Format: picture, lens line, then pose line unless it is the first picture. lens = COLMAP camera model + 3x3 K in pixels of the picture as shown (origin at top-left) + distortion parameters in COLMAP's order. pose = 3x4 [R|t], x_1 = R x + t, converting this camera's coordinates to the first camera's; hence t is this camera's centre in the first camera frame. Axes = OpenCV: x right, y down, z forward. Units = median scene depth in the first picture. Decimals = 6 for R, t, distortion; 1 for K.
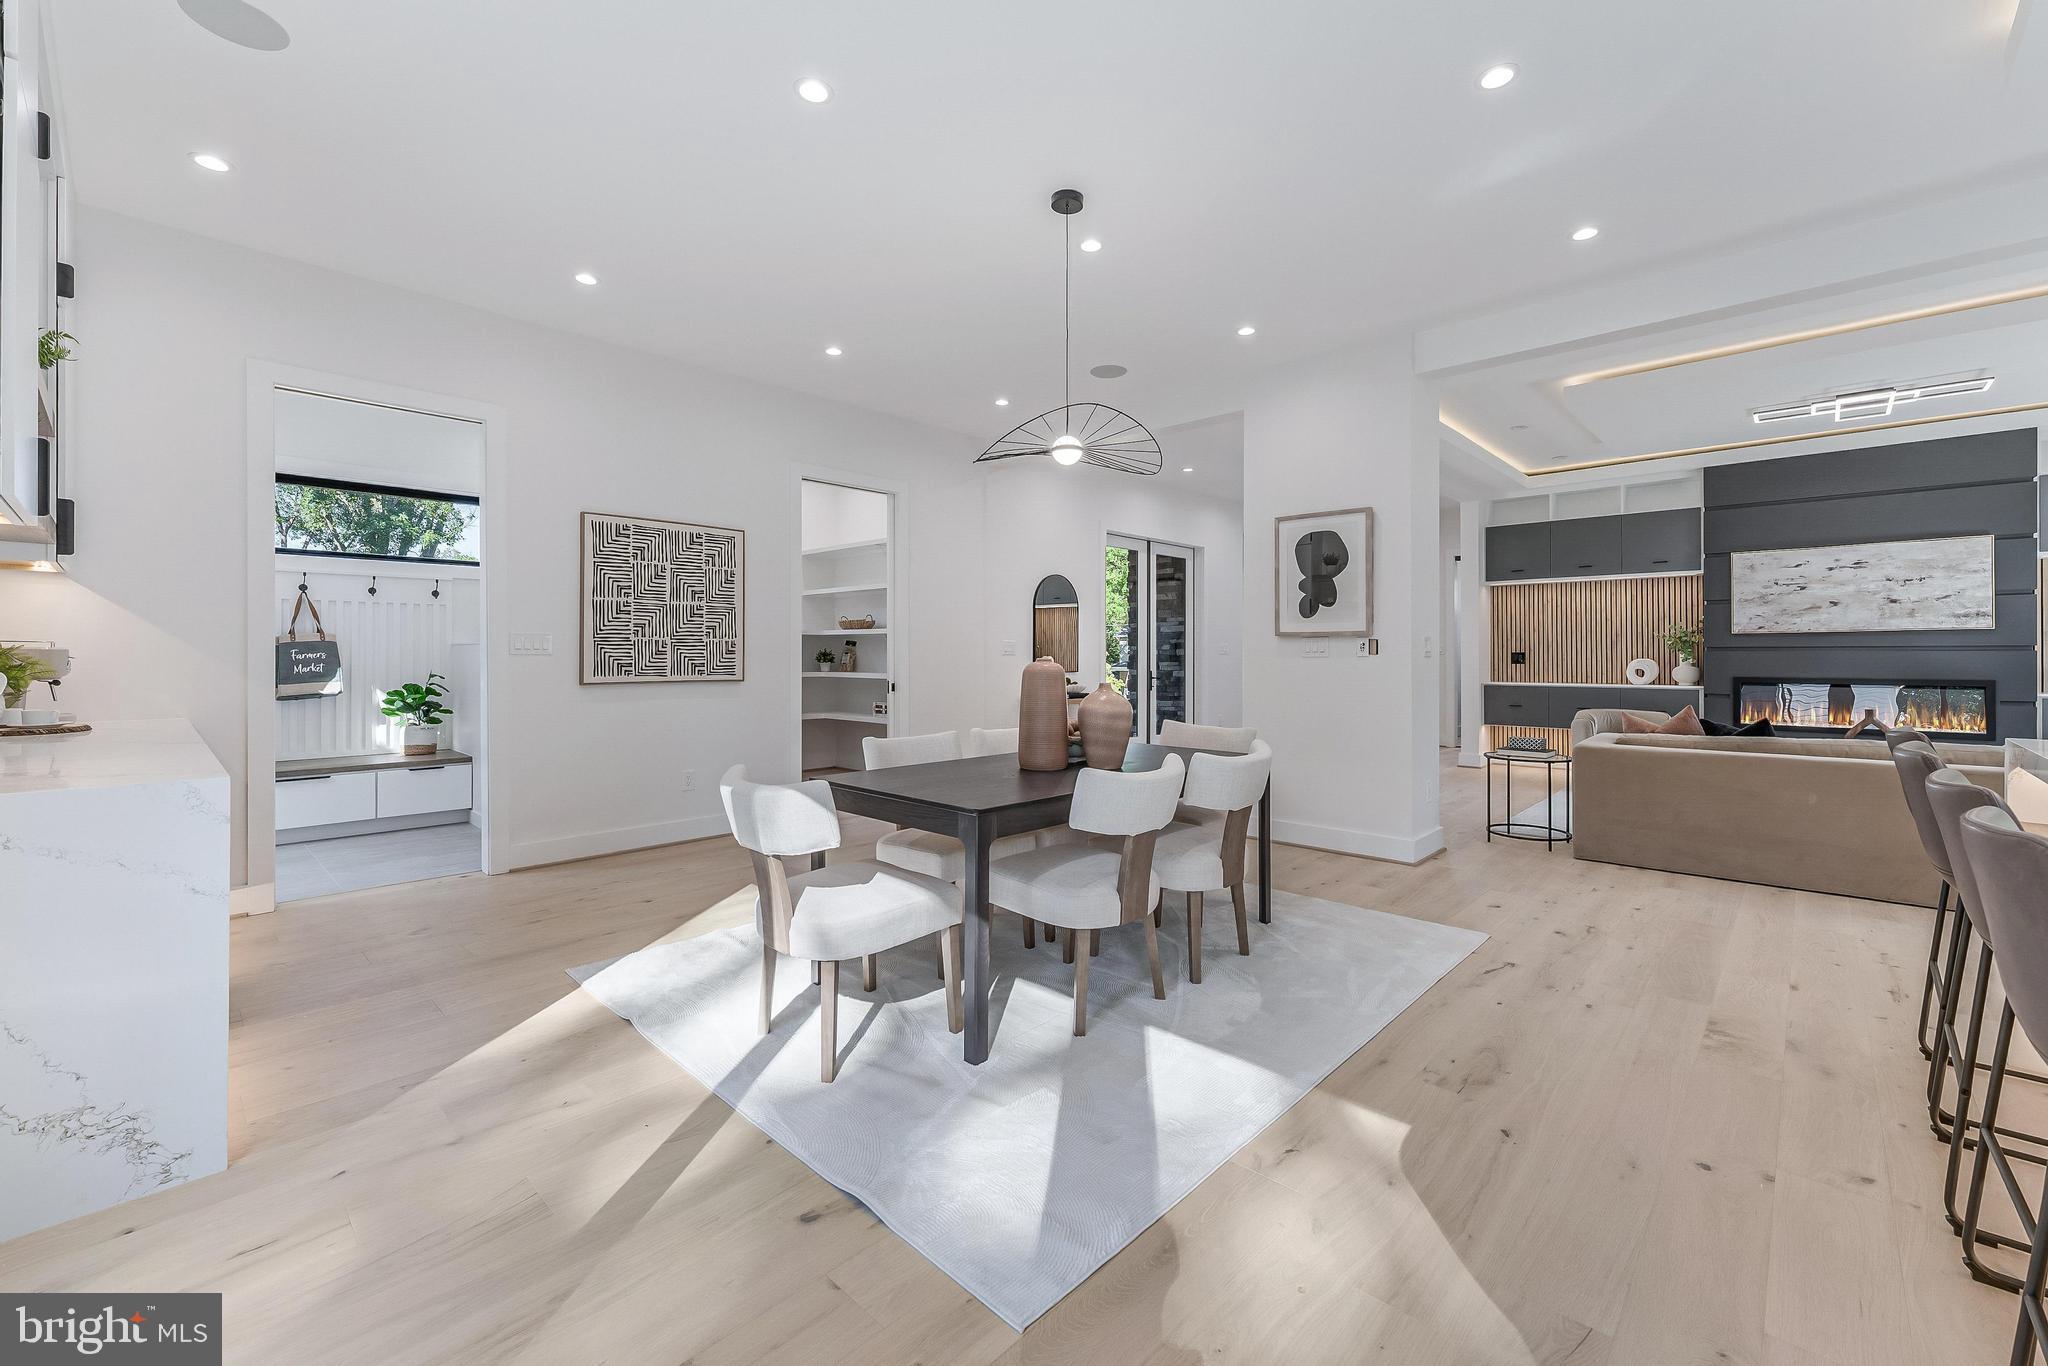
lens RADIAL K [[818.8, 0, 1028.8], [0, 818.8, 655.9], [0, 0, 1]] dist [0.001077, 0.000188]
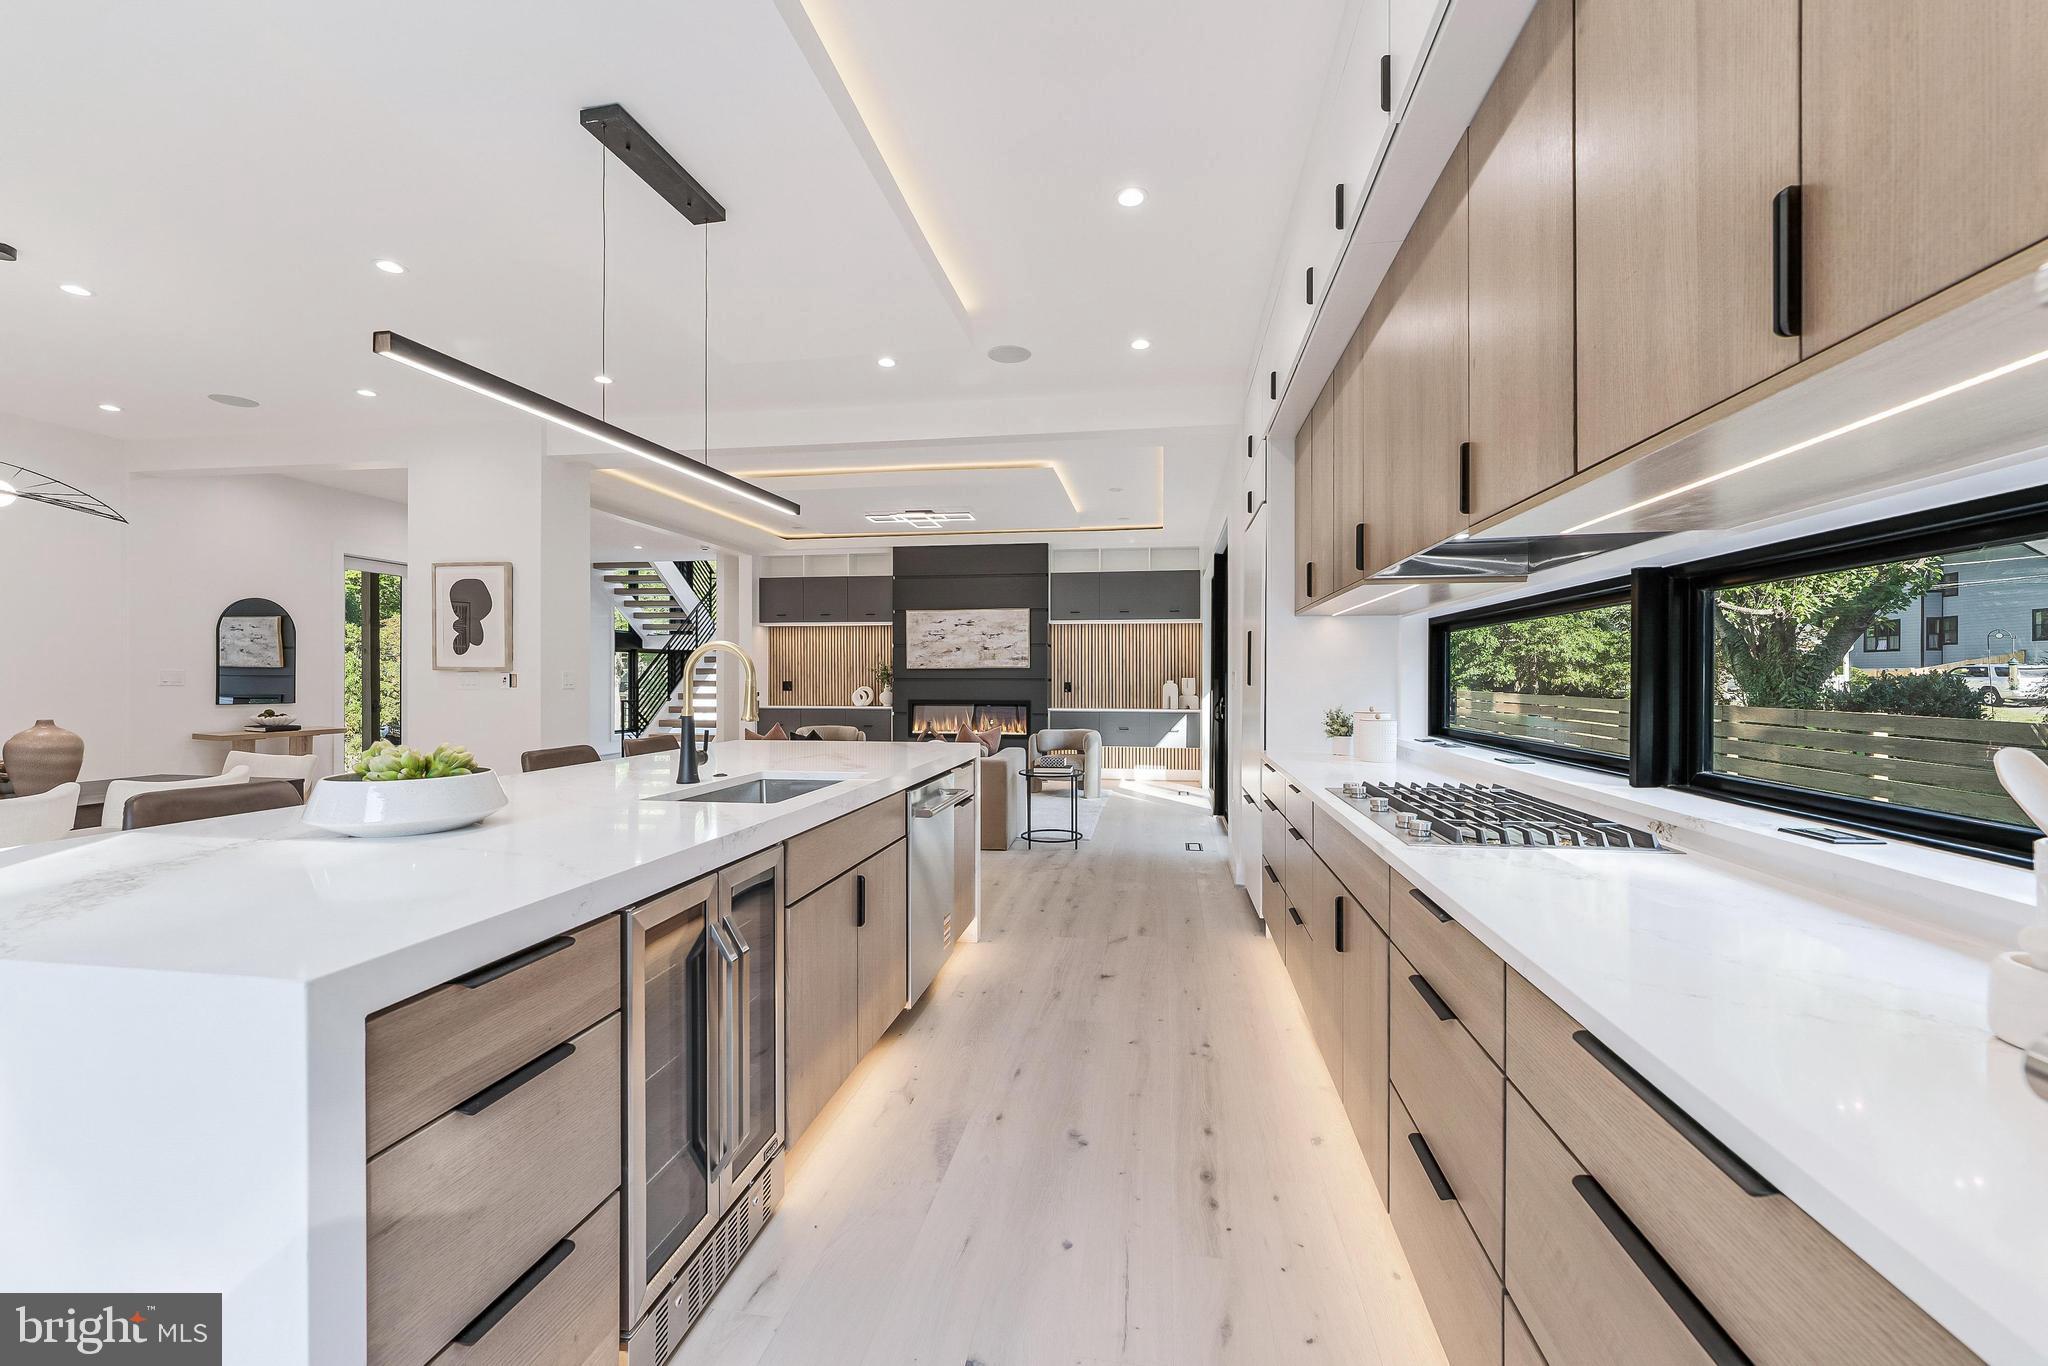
lens RADIAL K [[816.2, 0, 1024.0], [0, 816.2, 683.0], [0, 0, 1]] dist [-0.001181, -0.000264]
pose [[0.827591, -0.001955, 0.561329, 0.278326], [-0.000357, 0.999992, 0.004008, -0.009646], [-0.561332, -0.003517, 0.827583, -0.289833]]
